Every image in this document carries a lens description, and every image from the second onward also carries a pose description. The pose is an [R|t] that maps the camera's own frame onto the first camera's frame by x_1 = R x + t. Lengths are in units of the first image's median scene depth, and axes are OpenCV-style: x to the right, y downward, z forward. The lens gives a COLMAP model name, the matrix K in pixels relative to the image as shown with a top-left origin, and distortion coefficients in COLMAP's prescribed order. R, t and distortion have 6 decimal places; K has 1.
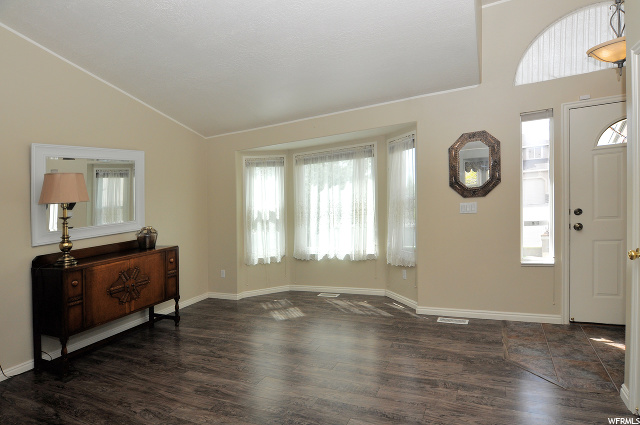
lens RADIAL K [[353.7, 0, 320.0], [0, 353.7, 212.5], [0, 0, 1]] dist [-0.004550, -0.000950]
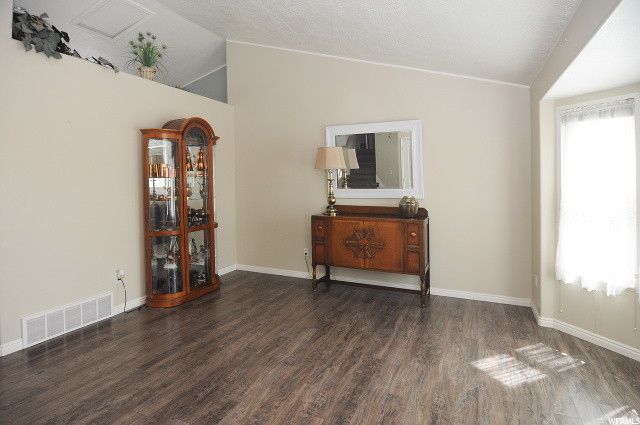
lens RADIAL K [[379.8, 0, 318.9], [0, 379.8, 179.6], [0, 0, 1]] dist [-0.002161, -0.000799]
pose [[0.024047, 0.079431, -0.996550, 0.566908], [-0.049994, 0.995687, 0.078155, -0.075968], [0.998460, 0.047942, 0.027914, 0.709254]]
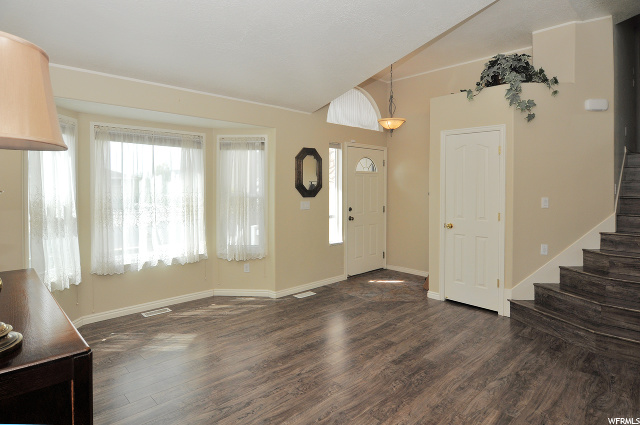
lens RADIAL K [[339.3, 0, 304.9], [0, 339.3, 210.3], [0, 0, 1]] dist [-0.002297, -0.000219]
pose [[0.384611, 0.014604, 0.922963, -0.707068], [0.007416, 0.999794, -0.018910, 0.027701], [-0.923049, 0.014117, 0.384423, 0.506604]]
